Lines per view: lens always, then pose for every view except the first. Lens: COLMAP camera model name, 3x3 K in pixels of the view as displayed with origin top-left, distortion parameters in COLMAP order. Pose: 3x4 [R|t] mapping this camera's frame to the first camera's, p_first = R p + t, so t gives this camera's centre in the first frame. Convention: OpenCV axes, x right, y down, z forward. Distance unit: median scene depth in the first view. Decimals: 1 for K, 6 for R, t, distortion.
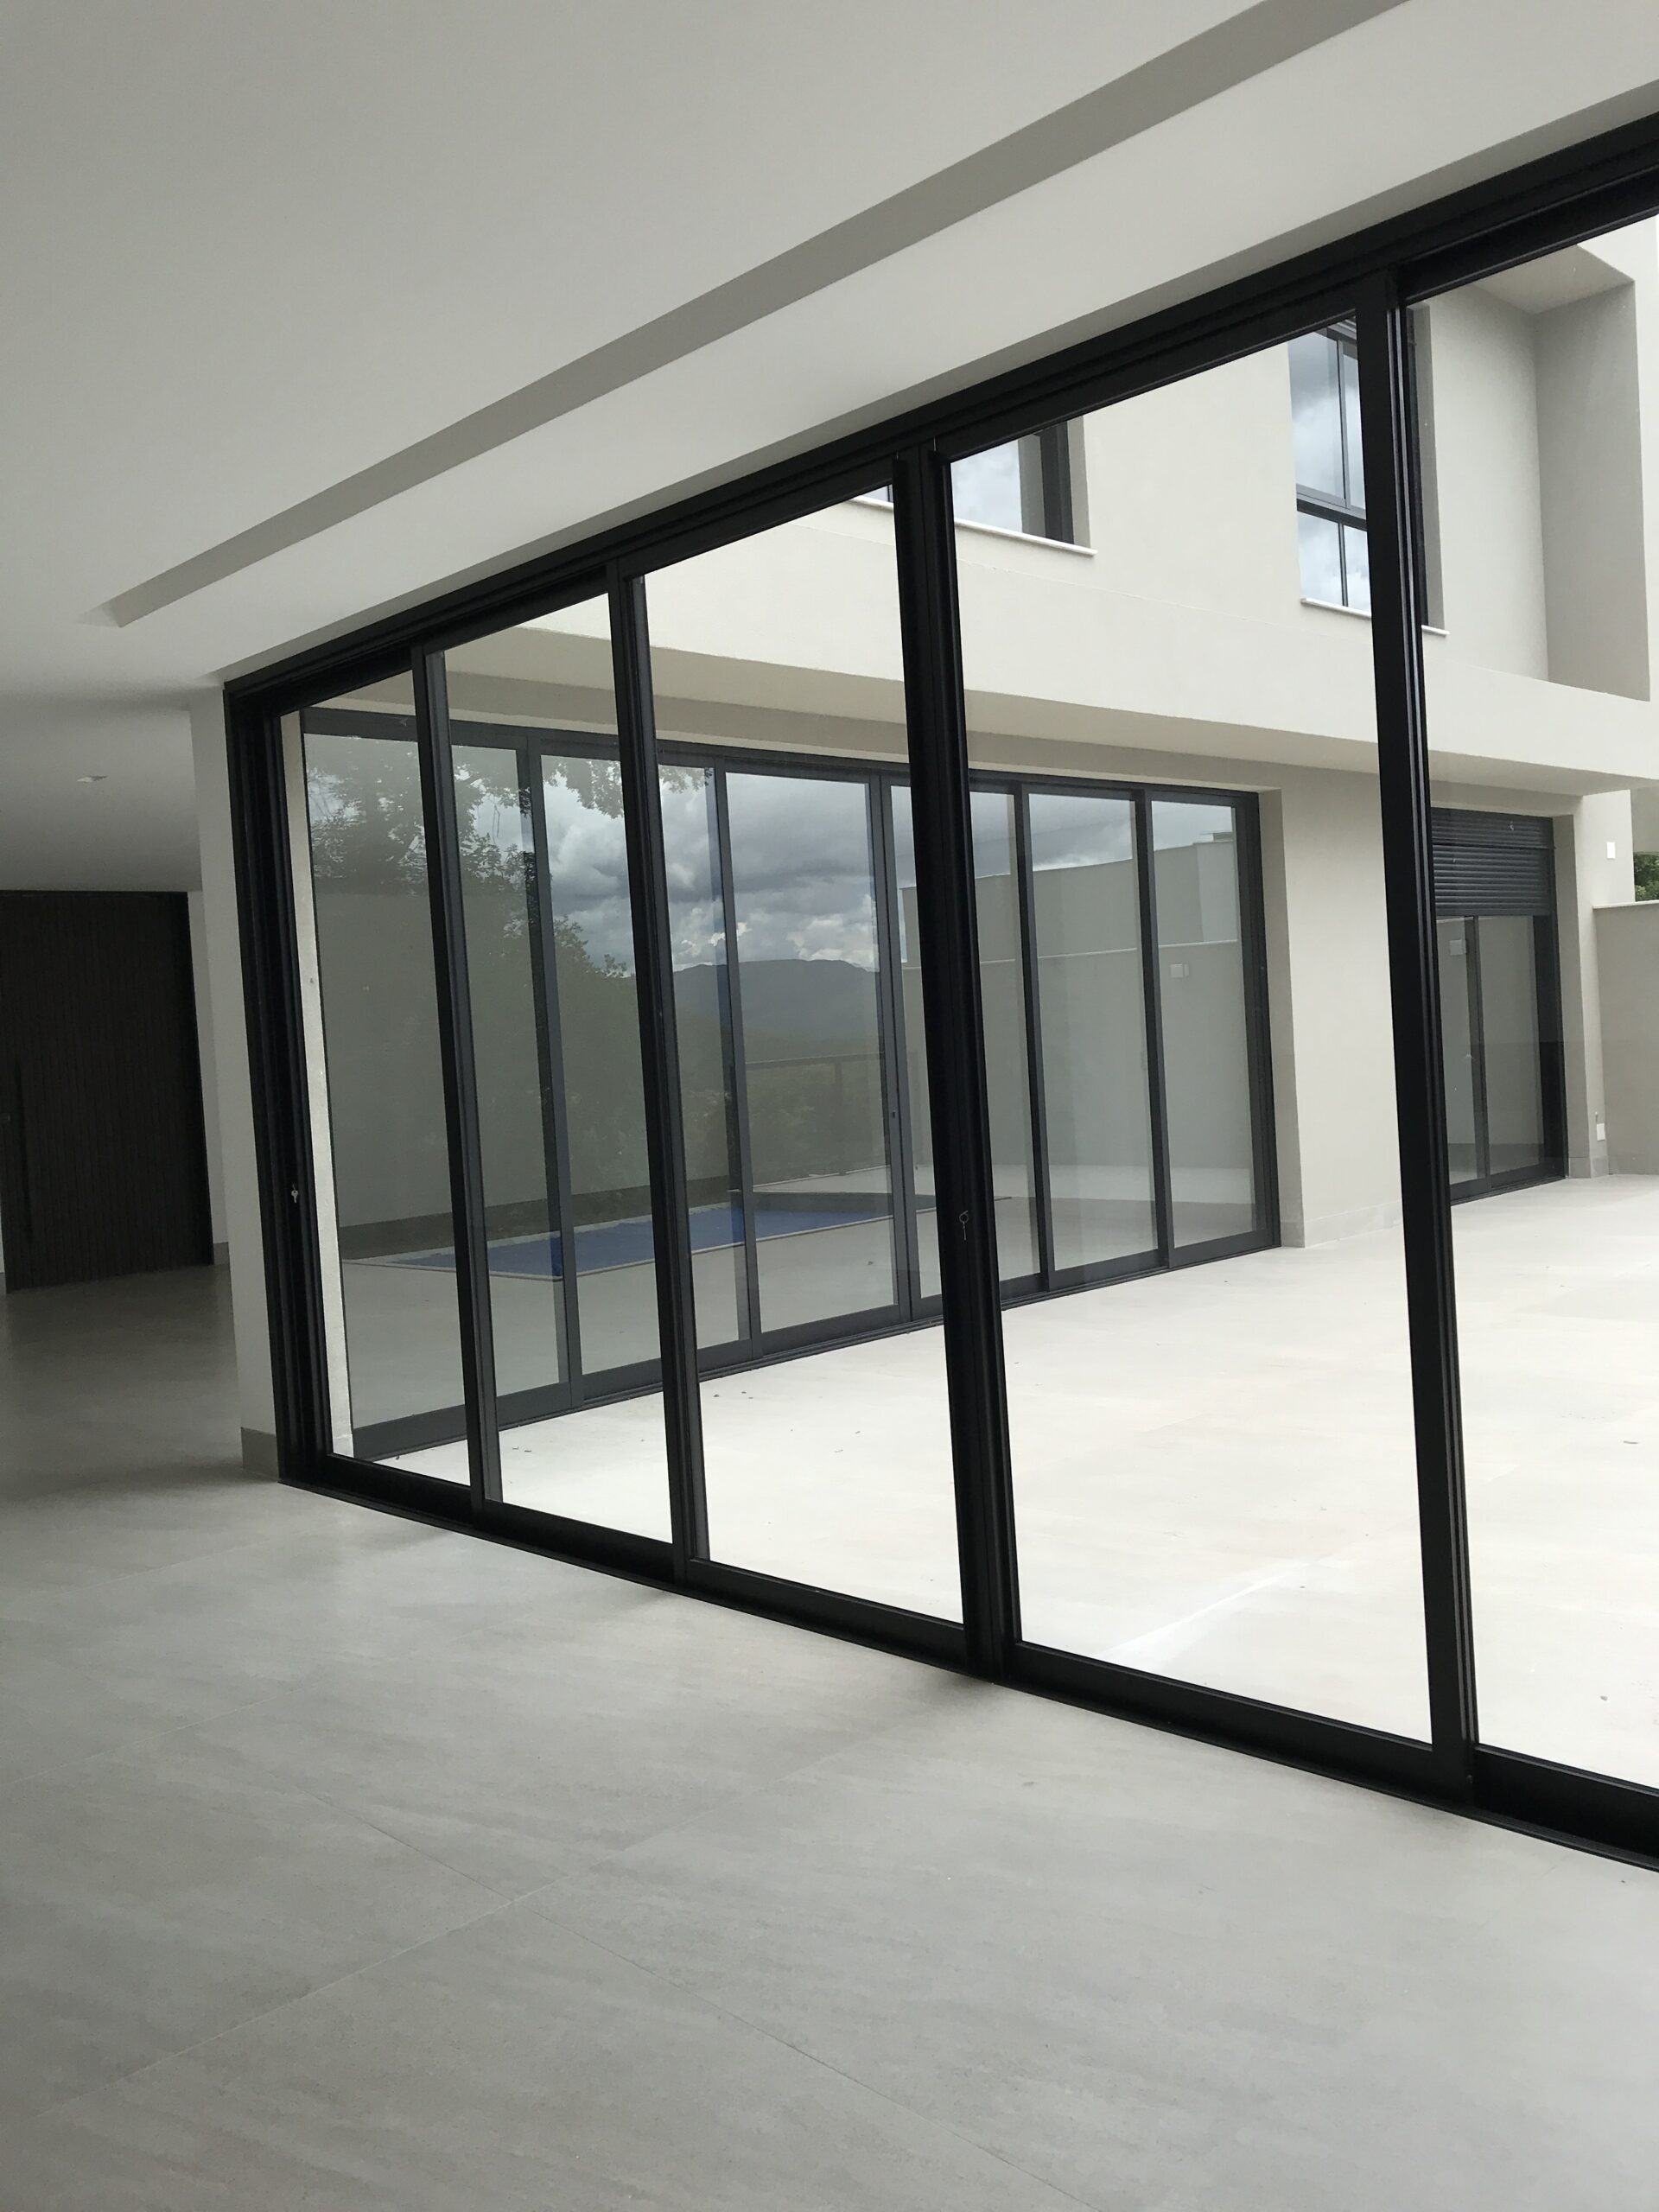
lens RADIAL K [[1798.4, 0, 839.2], [0, 1798.4, 1104.0], [0, 0, 1]] dist [0.033324, -0.042223]
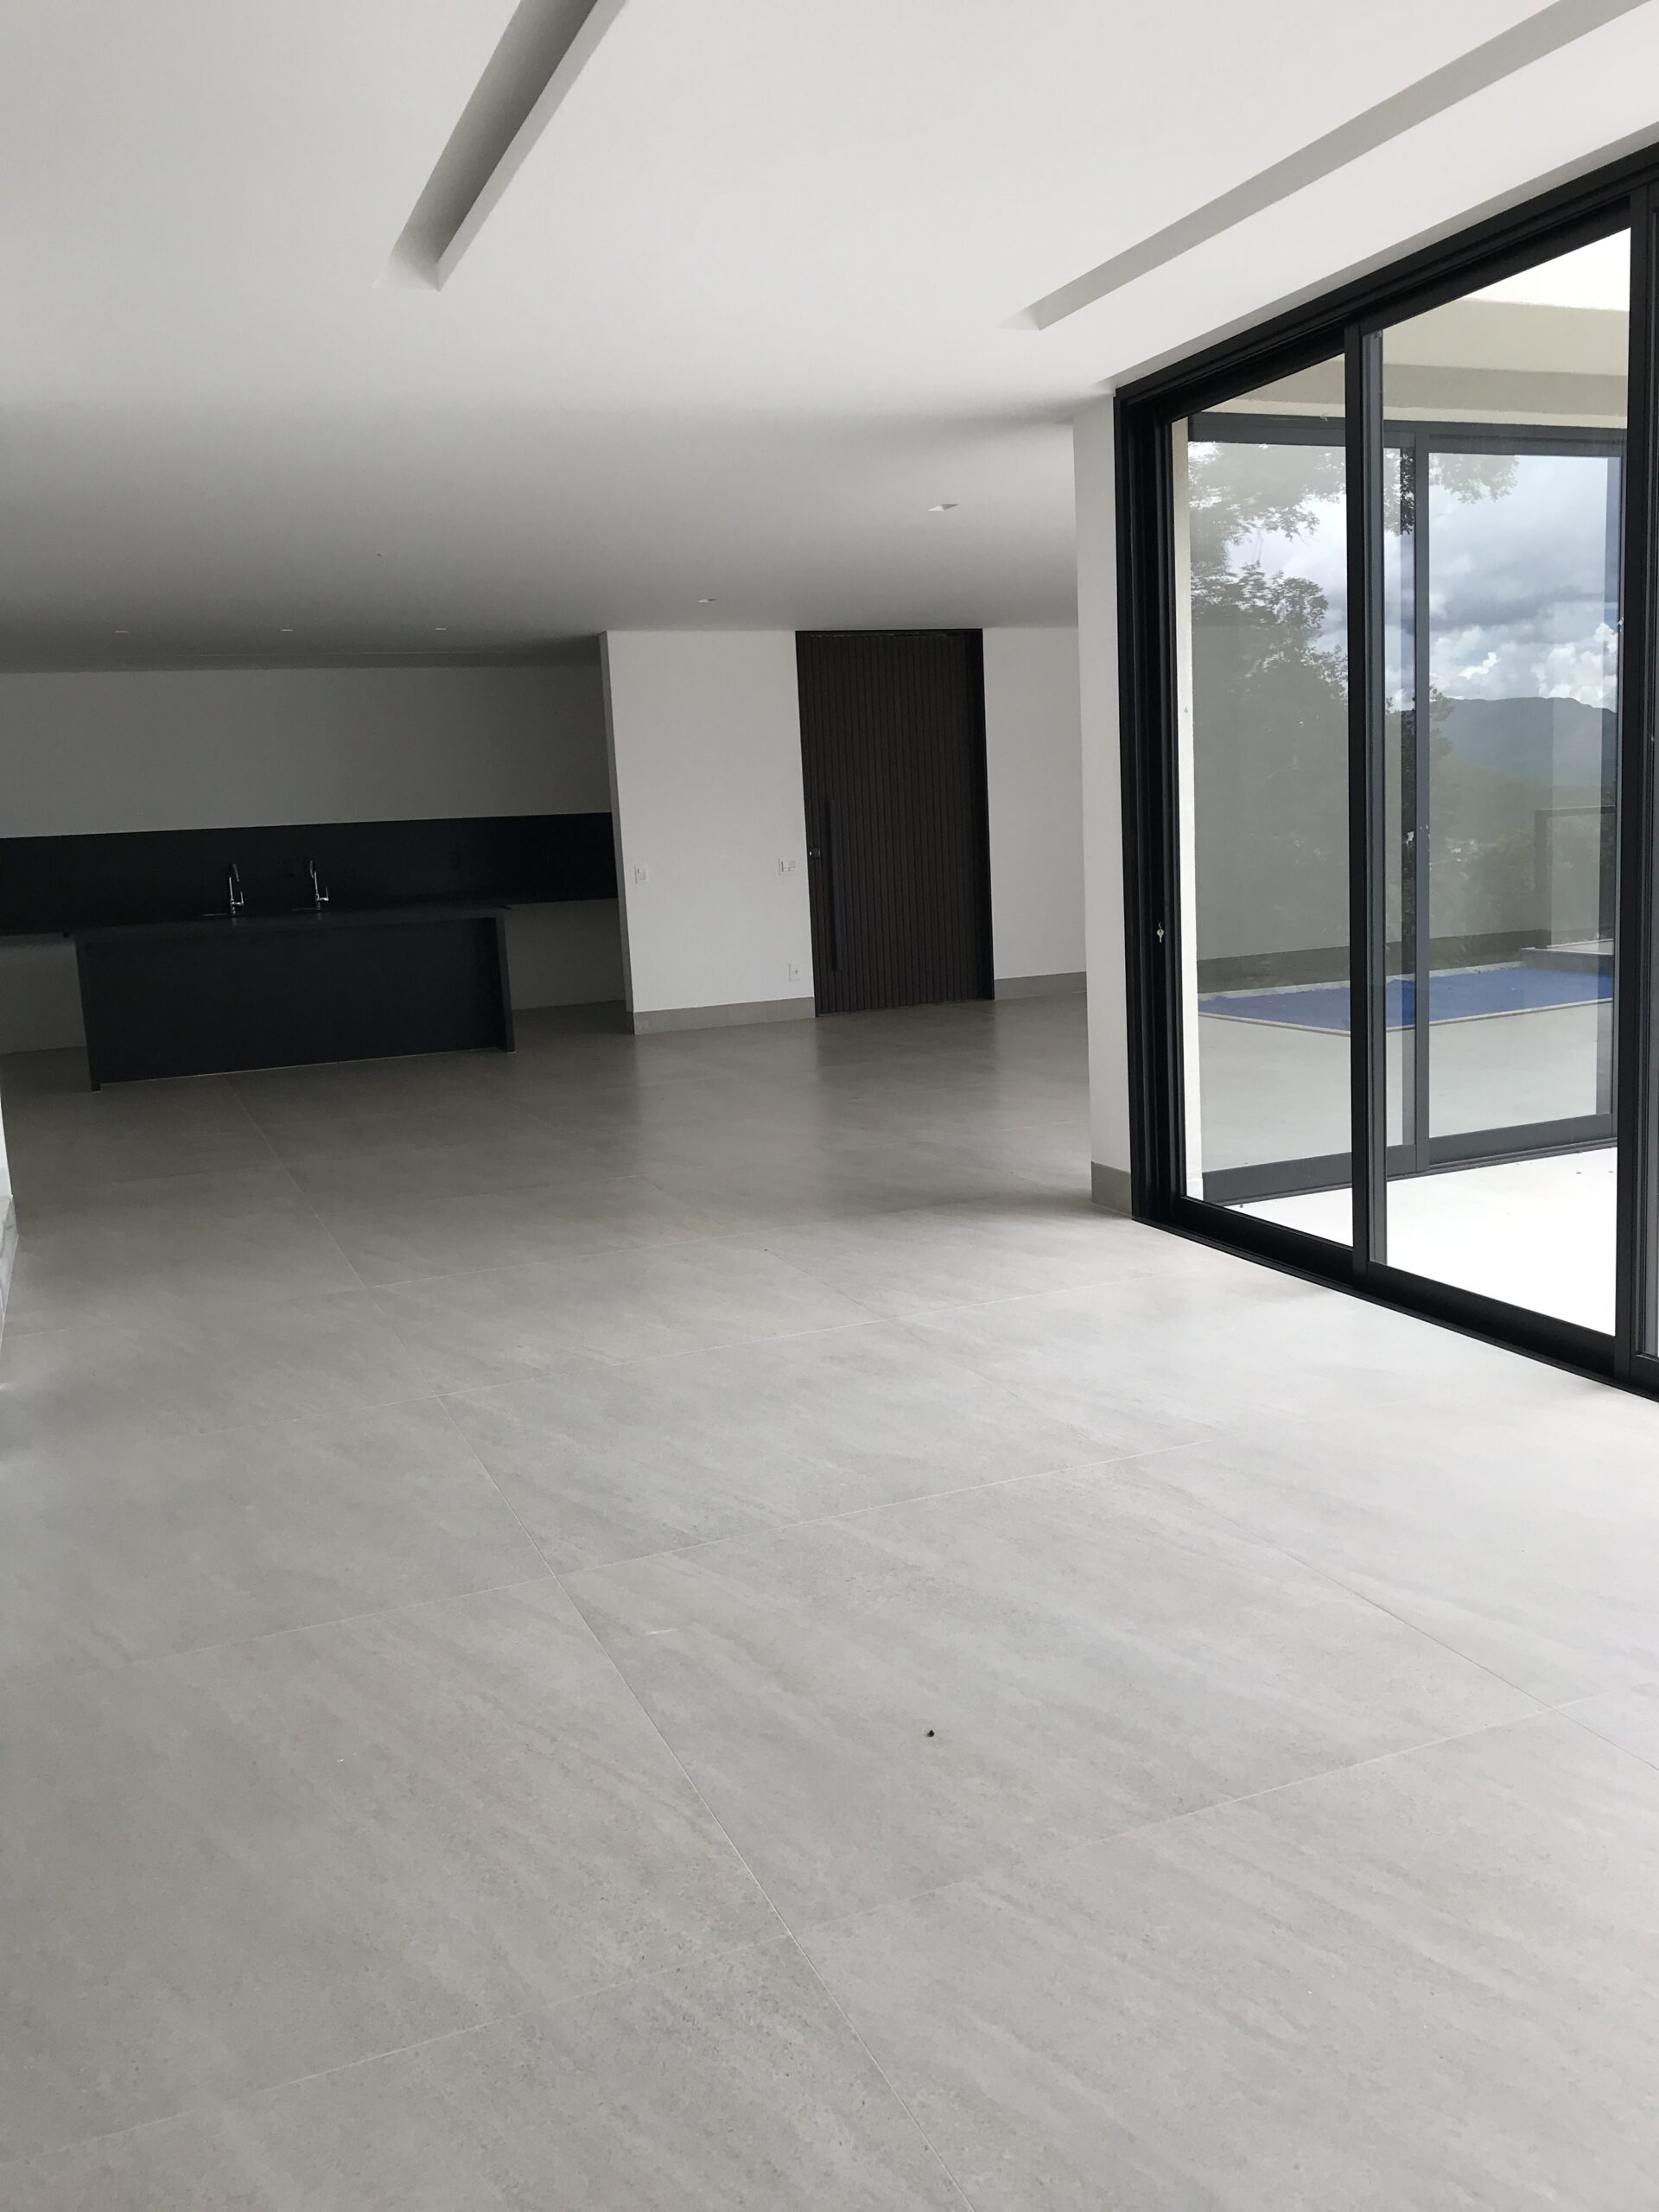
lens RADIAL K [[1798.4, 0, 839.2], [0, 1798.4, 1104.0], [0, 0, 1]] dist [0.033324, -0.042223]
pose [[0.927474, 0.074020, -0.366487, -0.112117], [-0.022022, 0.989321, 0.144082, 0.005518], [0.373238, -0.125562, 0.919199, 0.029007]]
